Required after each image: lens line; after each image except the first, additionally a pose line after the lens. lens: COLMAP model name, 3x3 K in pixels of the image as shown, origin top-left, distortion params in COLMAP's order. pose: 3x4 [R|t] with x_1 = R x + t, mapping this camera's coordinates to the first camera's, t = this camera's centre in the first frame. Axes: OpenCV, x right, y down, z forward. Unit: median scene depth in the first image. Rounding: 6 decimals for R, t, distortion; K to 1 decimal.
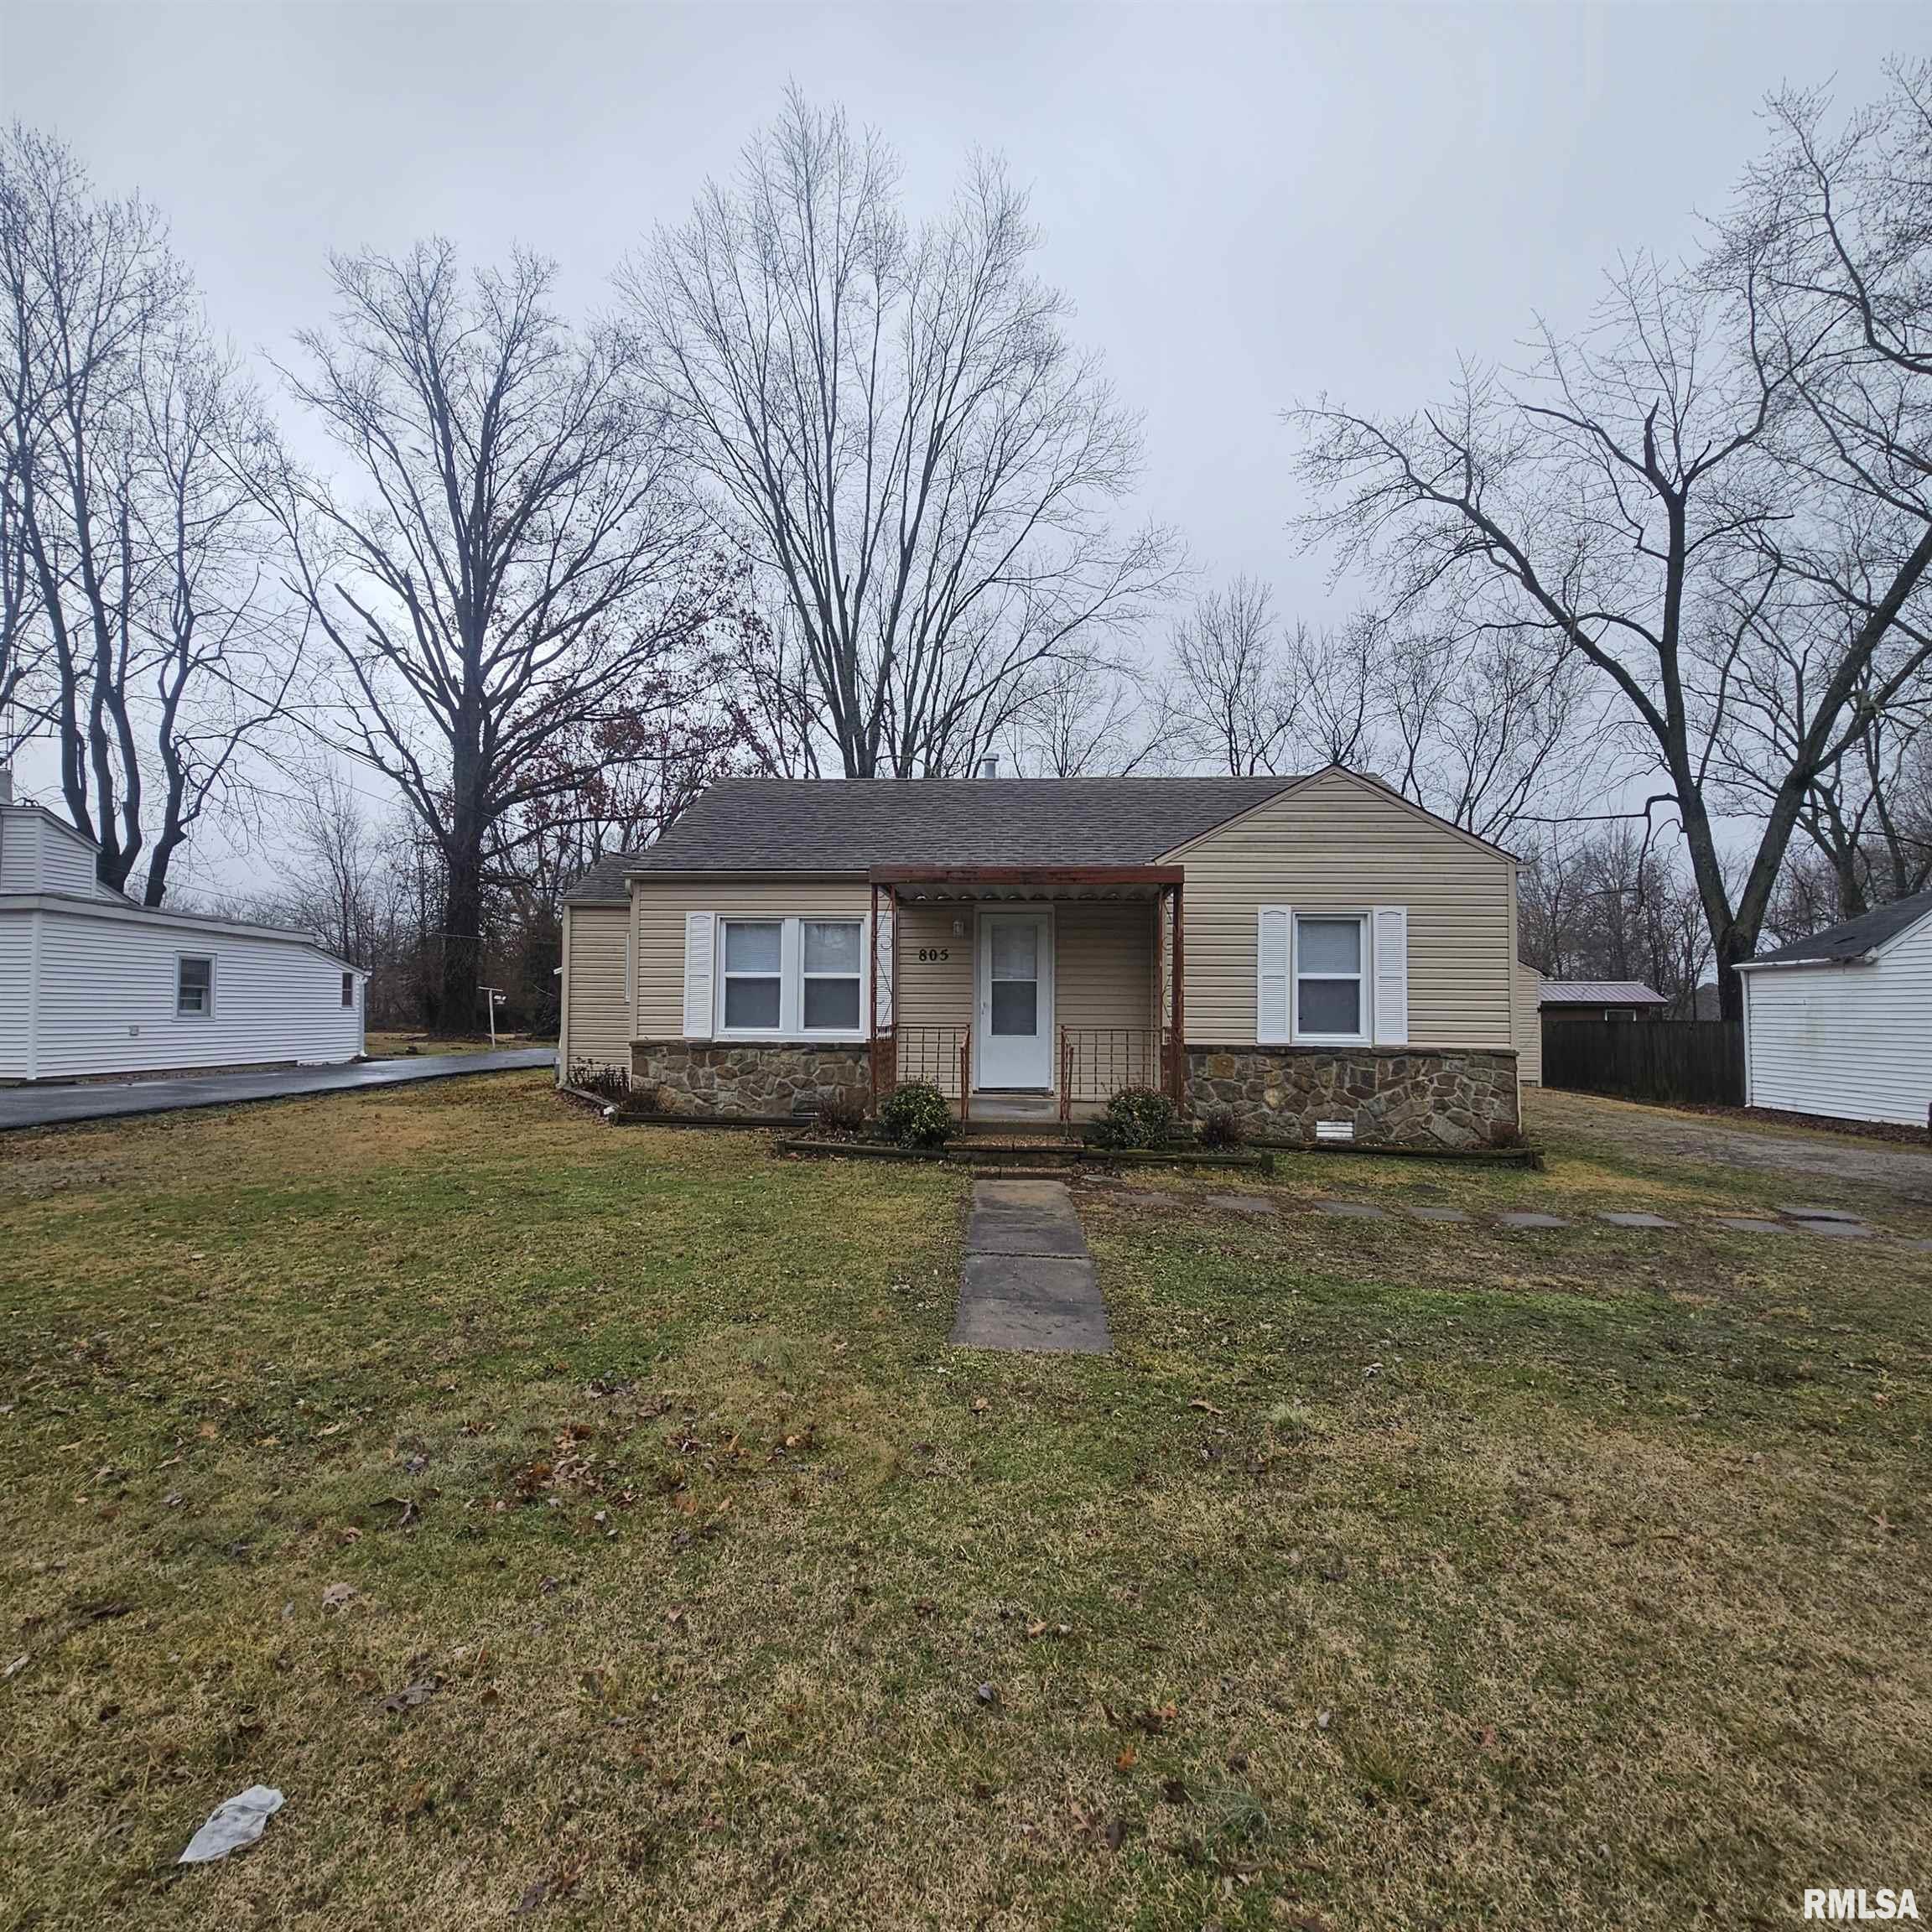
lens RADIAL K [[1007.7, 0, 966.0], [0, 1007.7, 966.0], [0, 0, 1]] dist [-0.031076, -0.000204]
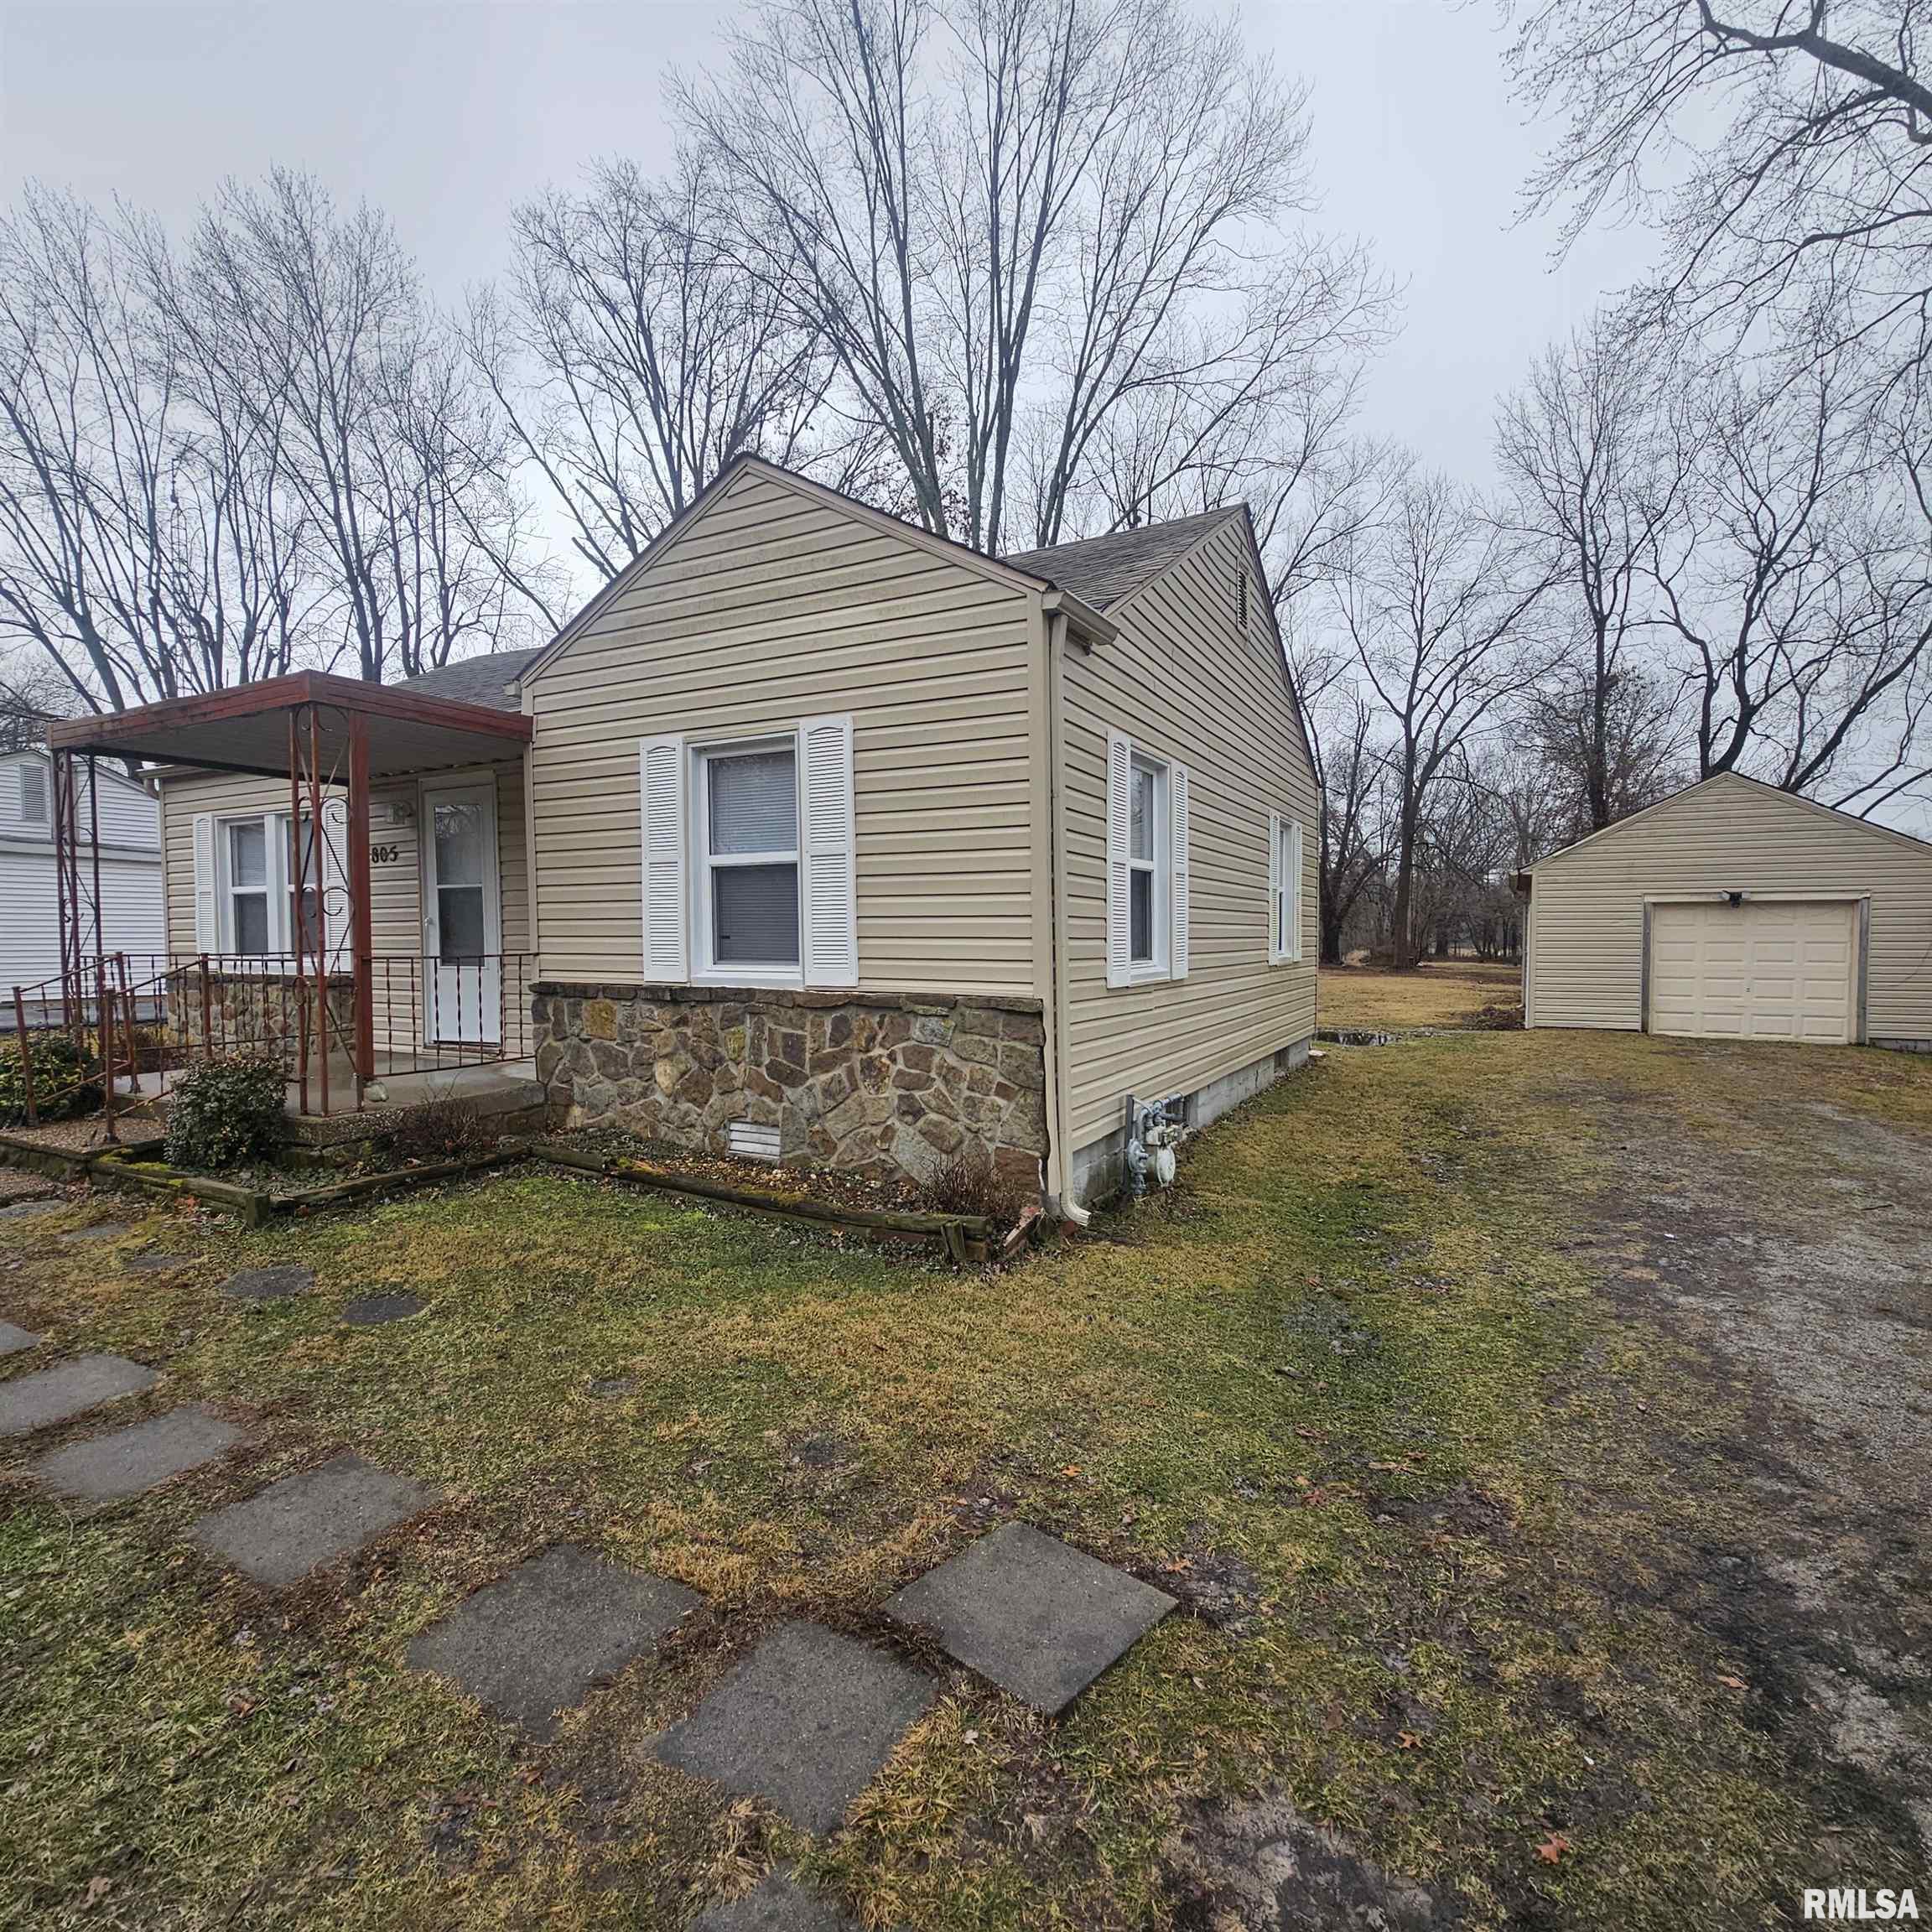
lens RADIAL K [[1039.8, 0, 966.0], [0, 1039.8, 966.0], [0, 0, 1]] dist [0.000672, -0.000059]
pose [[0.919740, 0.000137, -0.392528, 0.693912], [0.025312, 0.997898, 0.059657, 0.037483], [0.391711, -0.064805, 0.917803, 0.526771]]
